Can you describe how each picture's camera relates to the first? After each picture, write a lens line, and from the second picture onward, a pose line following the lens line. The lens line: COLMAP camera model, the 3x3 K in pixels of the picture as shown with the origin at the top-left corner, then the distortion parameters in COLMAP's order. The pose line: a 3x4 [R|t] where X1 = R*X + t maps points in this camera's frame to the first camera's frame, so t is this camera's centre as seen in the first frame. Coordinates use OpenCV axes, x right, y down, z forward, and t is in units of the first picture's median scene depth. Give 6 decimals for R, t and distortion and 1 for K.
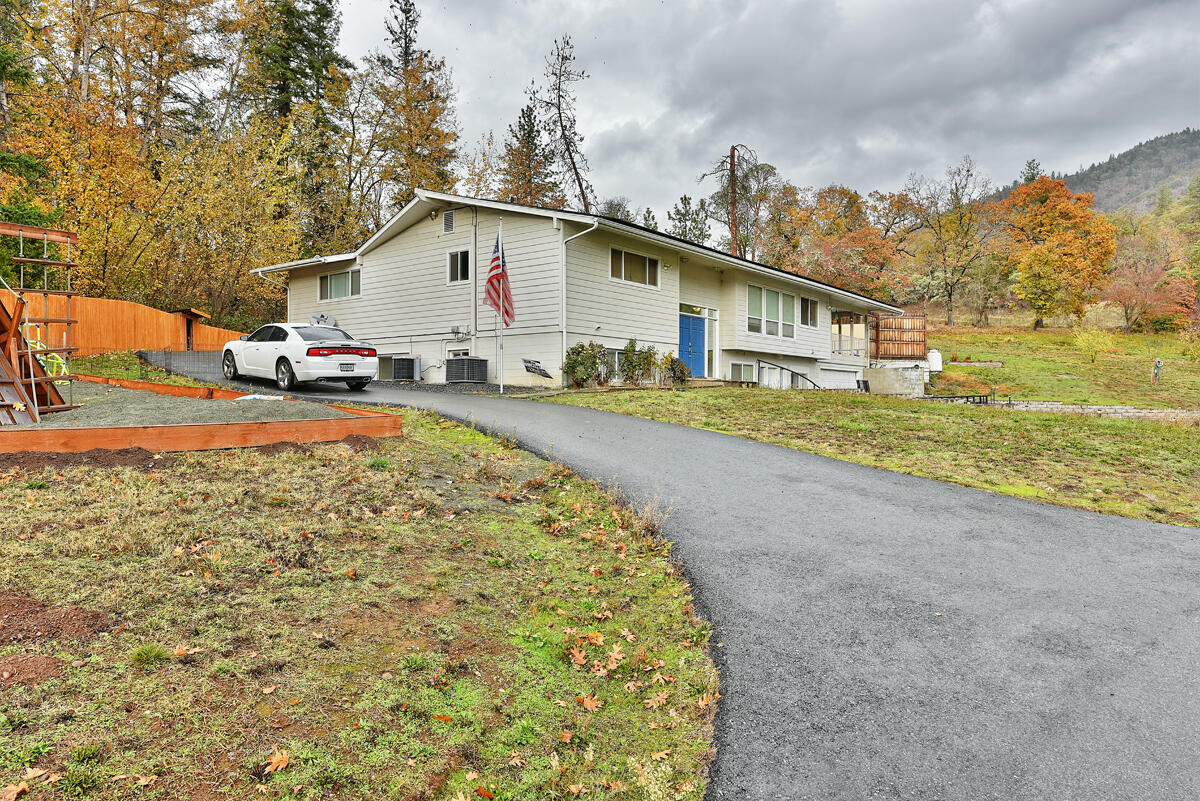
lens RADIAL K [[777.4, 0, 601.4], [0, 777.4, 403.0], [0, 0, 1]] dist [0.003283, 0.004429]
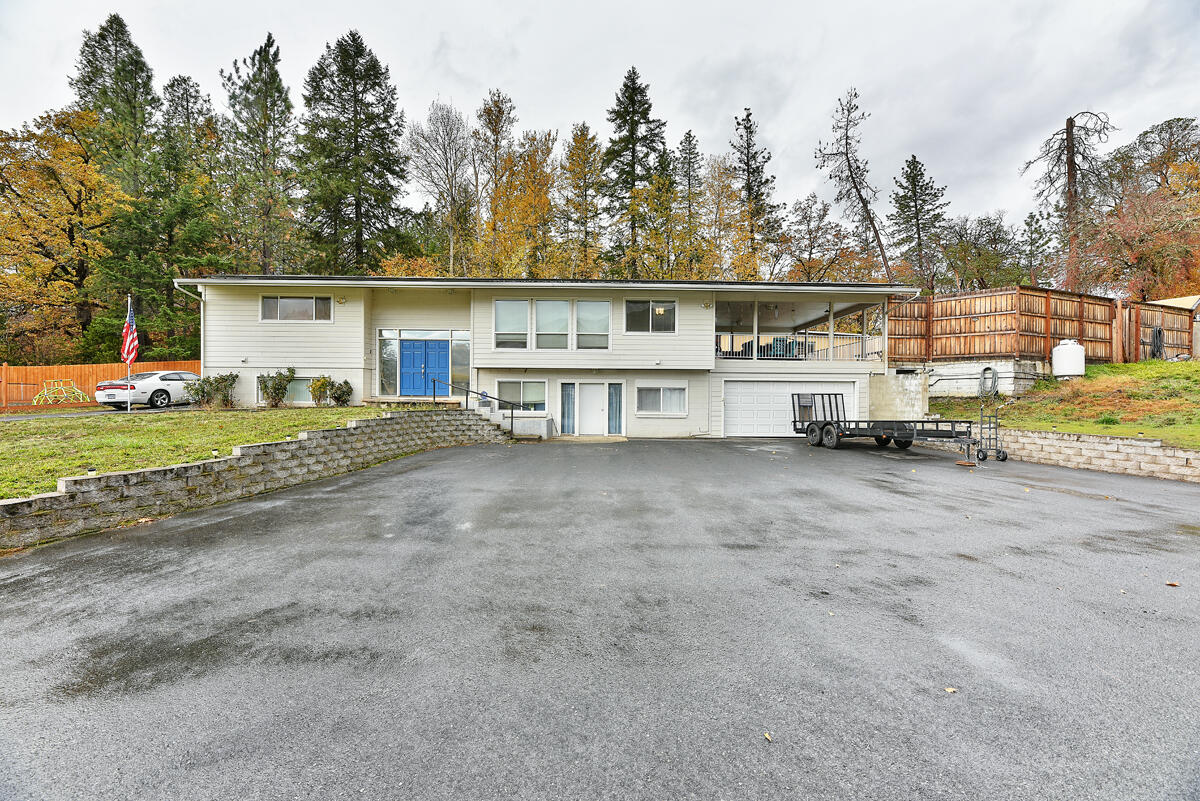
lens RADIAL K [[487.3, 0, 598.5], [0, 487.3, 402.4], [0, 0, 1]] dist [0.002135, -0.004366]
pose [[0.629628, 0.004206, -0.776886, 0.731657], [-0.008418, 0.999964, -0.001409, -0.024823], [0.776851, 0.007427, 0.629640, 0.711605]]
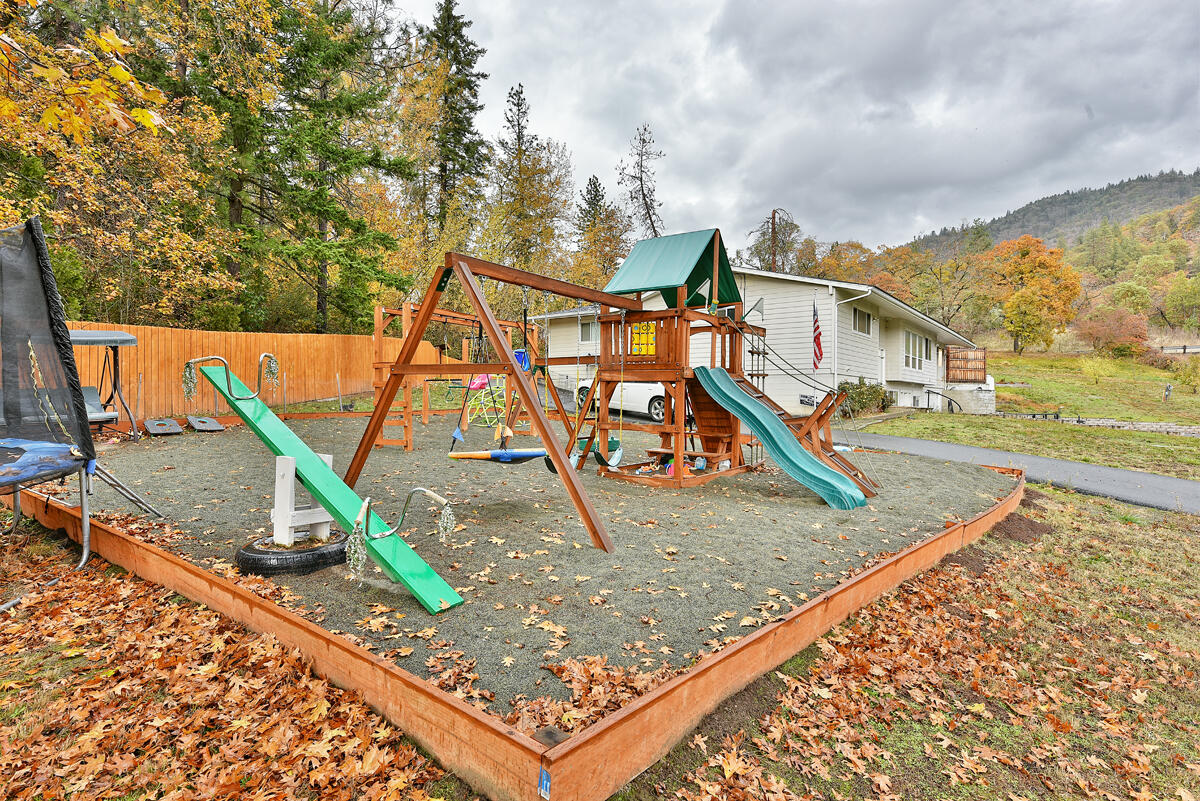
lens RADIAL K [[603.9, 0, 601.1], [0, 603.9, 401.3], [0, 0, 1]] dist [0.003696, -0.000637]
pose [[0.999961, 0.004810, -0.007372, -0.301804], [-0.004821, 0.999987, -0.001467, -0.030015], [0.007365, 0.001503, 0.999972, -0.002953]]
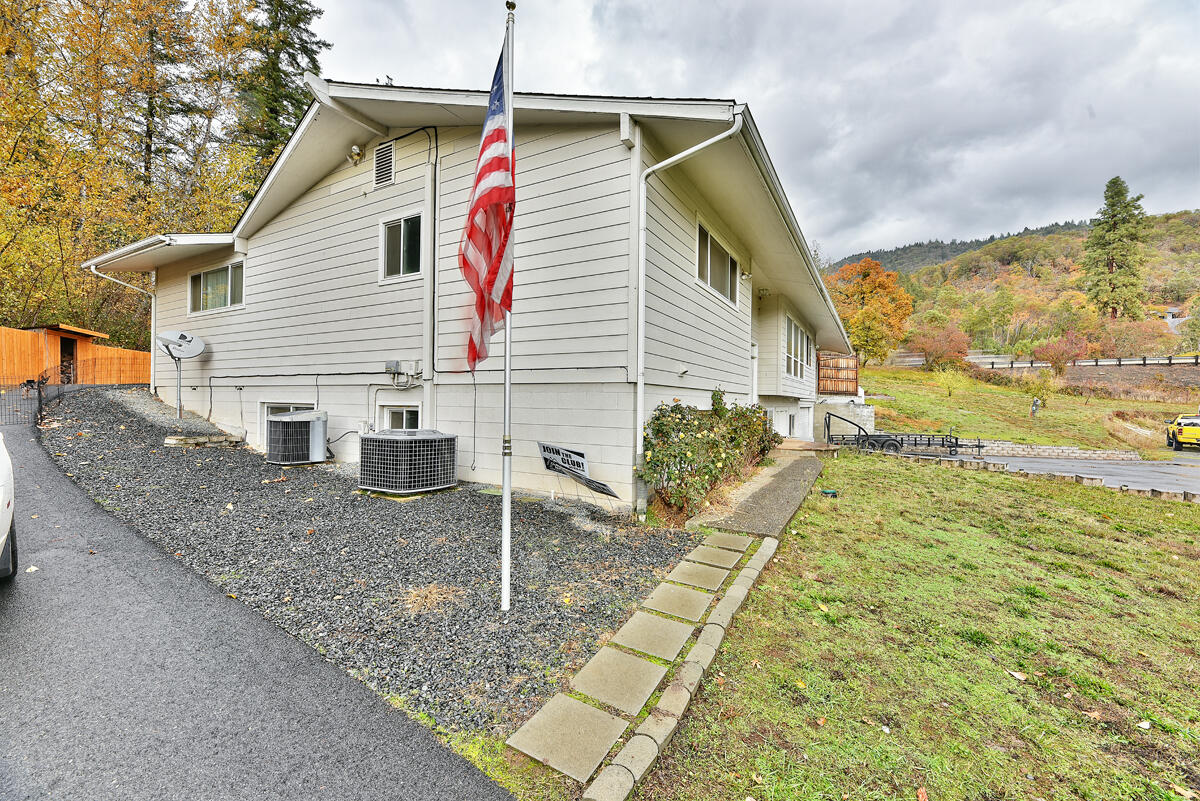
lens RADIAL K [[487.3, 0, 603.0], [0, 487.3, 399.7], [0, 0, 1]] dist [0.002135, -0.004366]
pose [[0.988316, 0.012253, 0.151926, -0.077282], [-0.011055, 0.999901, -0.008727, -0.056483], [-0.152018, 0.006945, 0.988353, 0.517563]]
